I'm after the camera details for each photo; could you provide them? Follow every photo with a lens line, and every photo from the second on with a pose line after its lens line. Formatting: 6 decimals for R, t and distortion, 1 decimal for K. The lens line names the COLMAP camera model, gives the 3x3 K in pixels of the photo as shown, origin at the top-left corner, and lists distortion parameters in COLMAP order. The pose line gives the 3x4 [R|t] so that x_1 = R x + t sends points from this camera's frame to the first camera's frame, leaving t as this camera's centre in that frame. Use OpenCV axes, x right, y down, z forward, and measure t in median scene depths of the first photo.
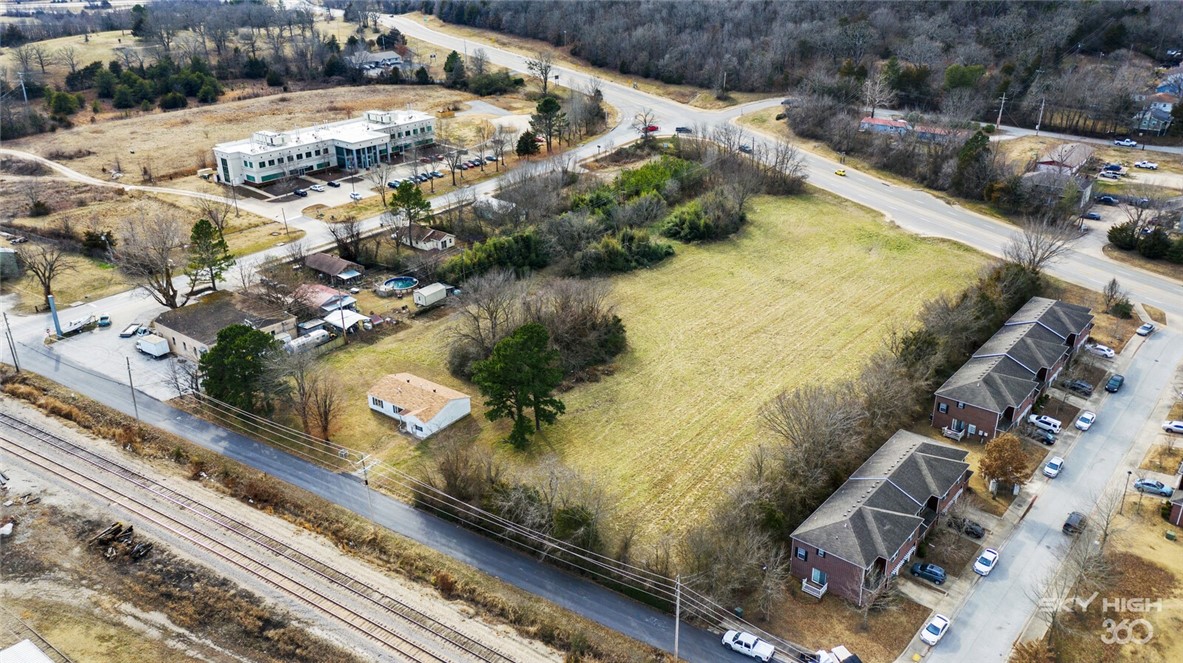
lens RADIAL K [[916.3, 0, 593.8], [0, 916.3, 337.3], [0, 0, 1]] dist [0.042462, 0.005914]
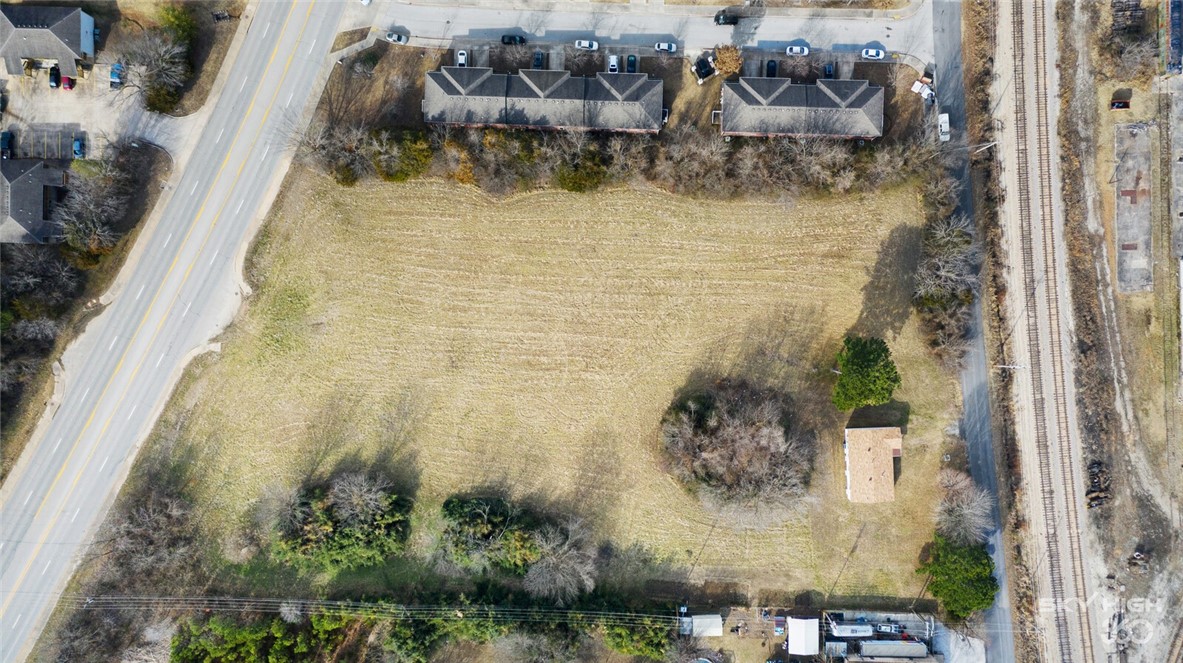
lens RADIAL K [[916.3, 0, 593.8], [0, 916.3, 337.3], [0, 0, 1]] dist [0.042462, 0.005914]
pose [[-0.616358, -0.787423, 0.008172, 0.170429], [0.344255, -0.260104, 0.902128, -1.155230], [-0.708231, 0.558847, 0.431391, 0.621045]]
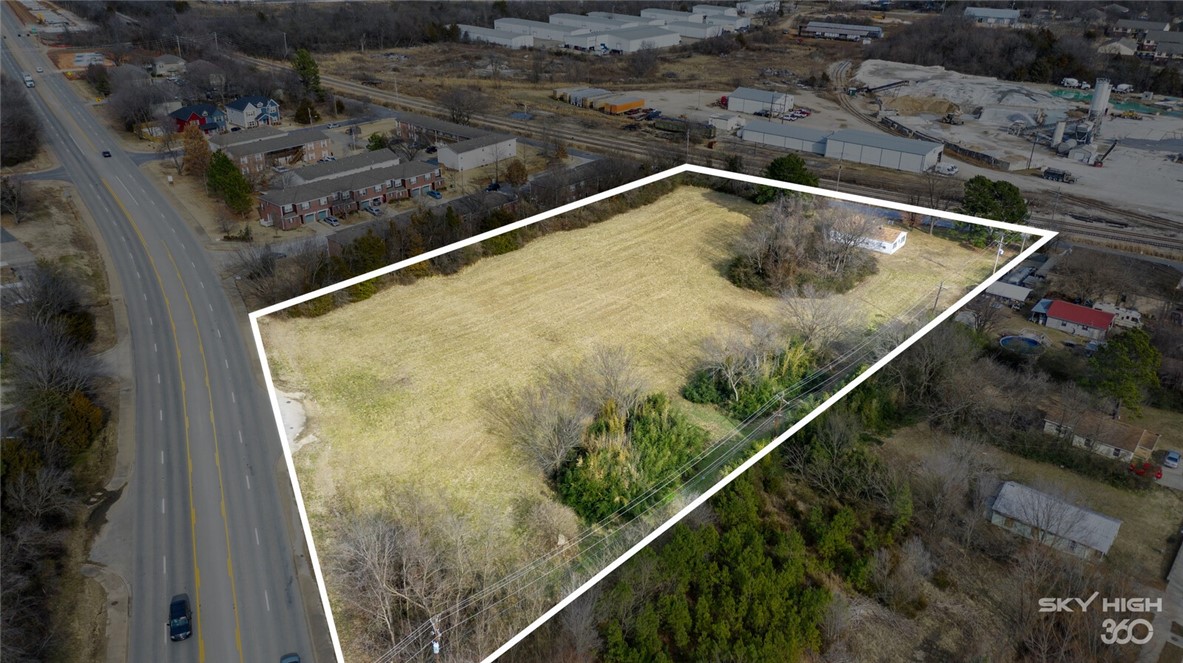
lens RADIAL K [[916.3, 0, 593.8], [0, 916.3, 337.3], [0, 0, 1]] dist [0.042462, 0.005914]
pose [[-0.999926, -0.007357, 0.009737, 0.214297], [0.002932, 0.629682, 0.776847, -0.926766], [-0.011846, 0.776818, -0.629614, 2.007068]]
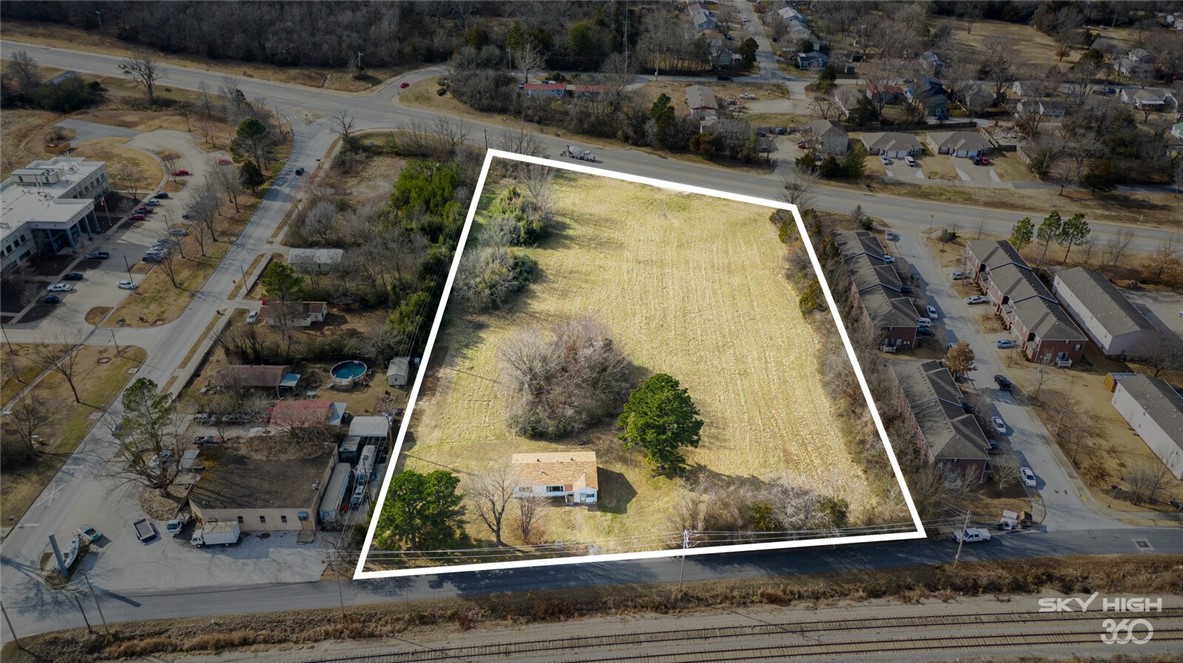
lens RADIAL K [[916.3, 0, 593.8], [0, 916.3, 337.3], [0, 0, 1]] dist [0.042462, 0.005914]
pose [[0.780008, -0.313205, 0.541748, -0.692967], [0.250154, 0.949613, 0.188835, -0.278847], [-0.573595, -0.011773, 0.819055, 0.076528]]
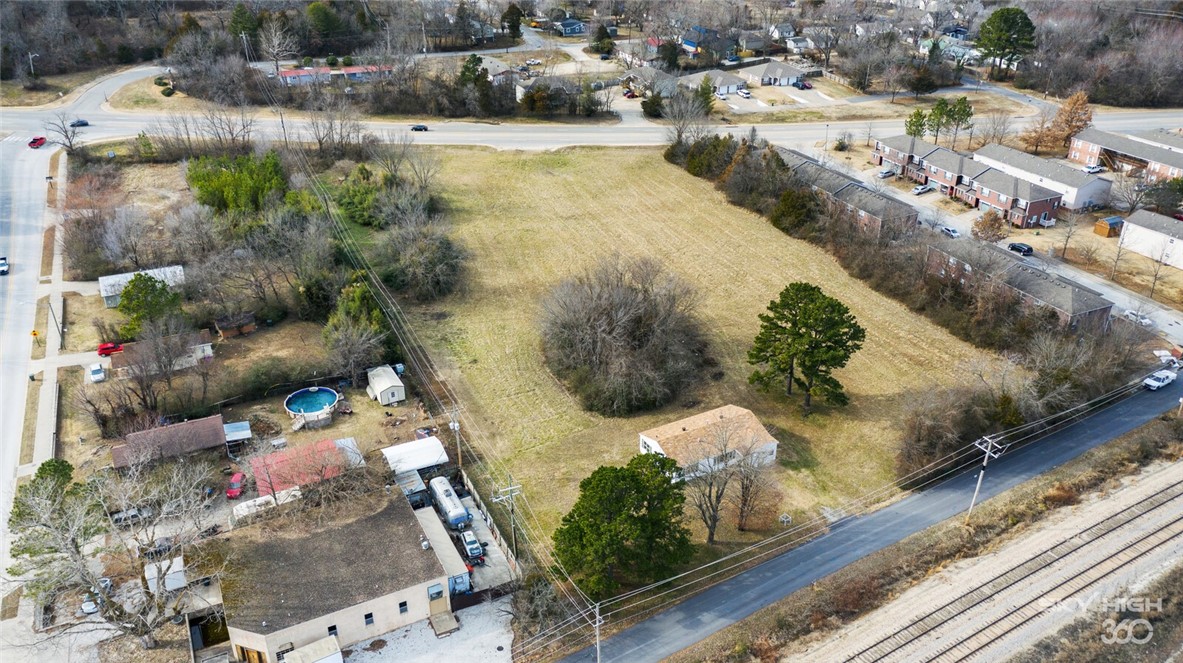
lens RADIAL K [[916.3, 0, 593.8], [0, 916.3, 337.3], [0, 0, 1]] dist [0.042462, 0.005914]
pose [[0.428637, -0.415647, 0.802189, -0.841022], [0.373351, 0.890023, 0.261663, -0.260880], [-0.822727, 0.187340, 0.536679, 0.623323]]
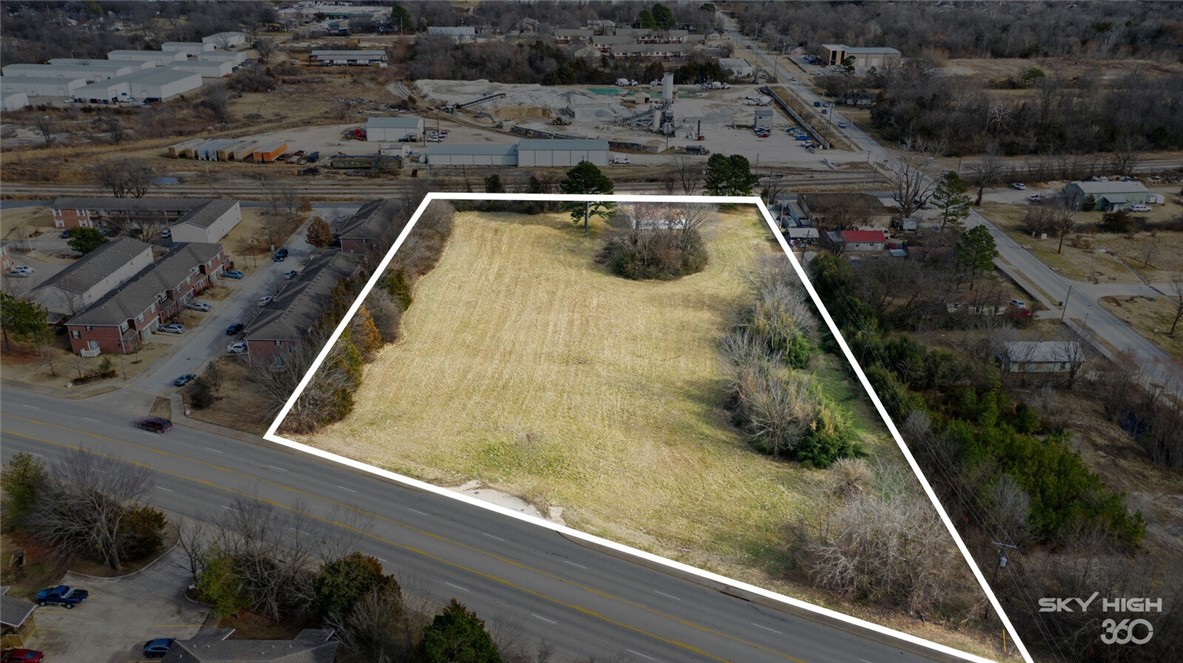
lens RADIAL K [[916.3, 0, 593.8], [0, 916.3, 337.3], [0, 0, 1]] dist [0.042462, 0.005914]
pose [[-0.779627, 0.264263, -0.567756, 0.884241], [-0.261024, 0.686973, 0.678184, -0.862568], [0.569252, 0.676929, -0.466604, 1.835277]]
